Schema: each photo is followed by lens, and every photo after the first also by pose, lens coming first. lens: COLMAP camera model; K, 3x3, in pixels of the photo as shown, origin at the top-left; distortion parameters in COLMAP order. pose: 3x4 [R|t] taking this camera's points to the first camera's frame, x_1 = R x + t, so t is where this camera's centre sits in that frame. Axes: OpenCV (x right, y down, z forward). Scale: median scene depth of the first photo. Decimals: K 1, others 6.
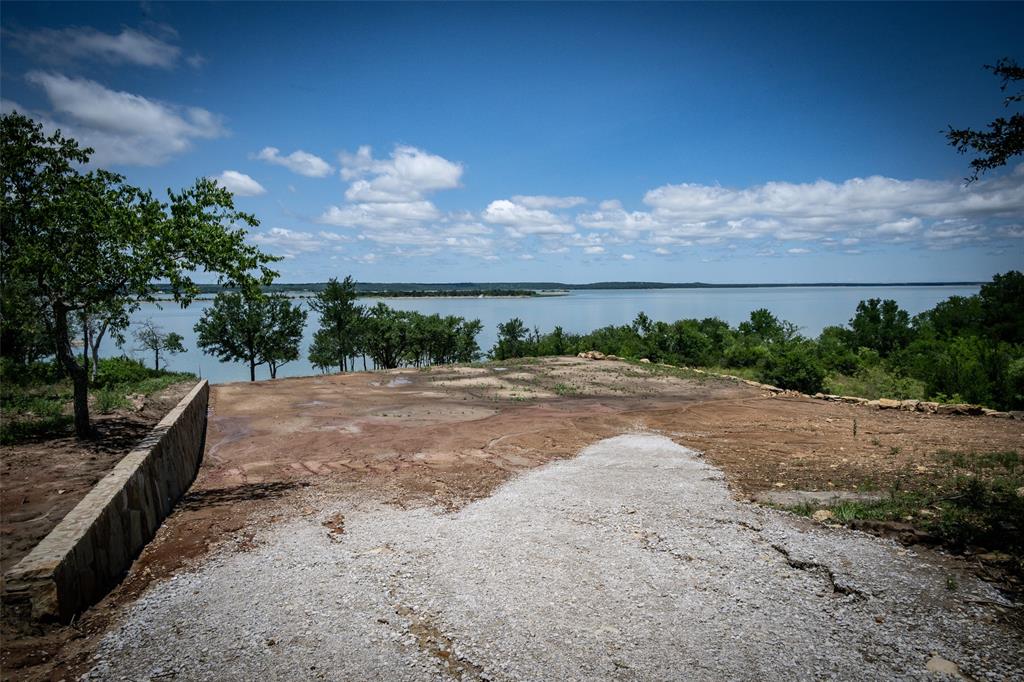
lens RADIAL K [[667.7, 0, 512.0], [0, 667.7, 341.0], [0, 0, 1]] dist [-0.009804, -0.006090]
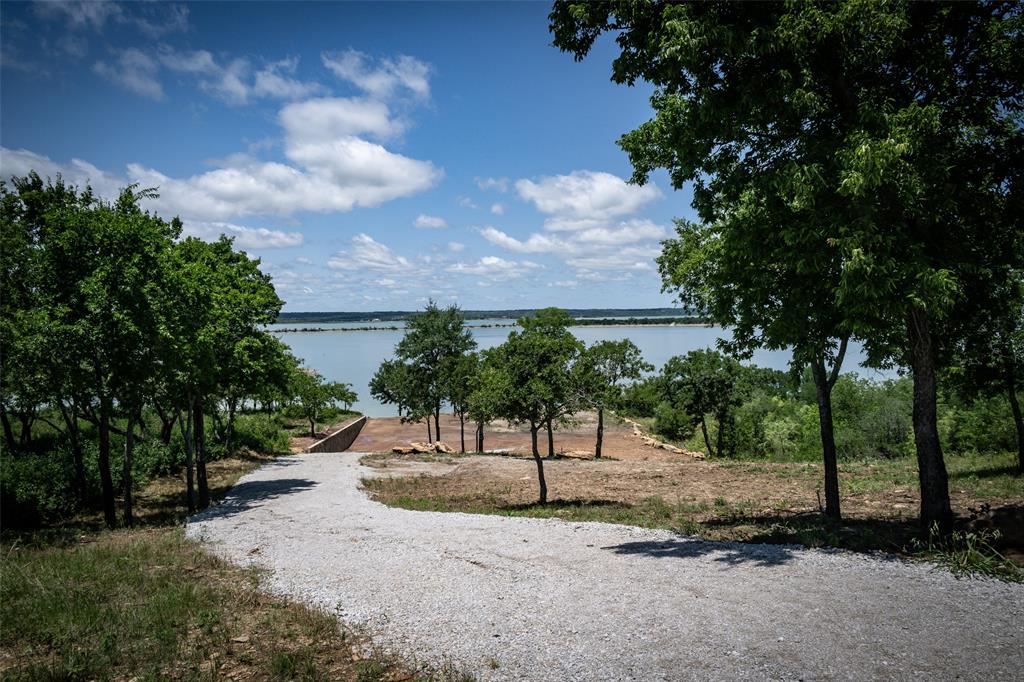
lens RADIAL K [[684.6, 0, 510.2], [0, 684.6, 341.0], [0, 0, 1]] dist [-0.005852, -0.005834]
pose [[0.957180, 0.004635, -0.289458, 0.395806], [-0.015708, 0.999230, -0.035943, -0.071771], [0.289068, 0.038950, 0.956516, -0.616267]]
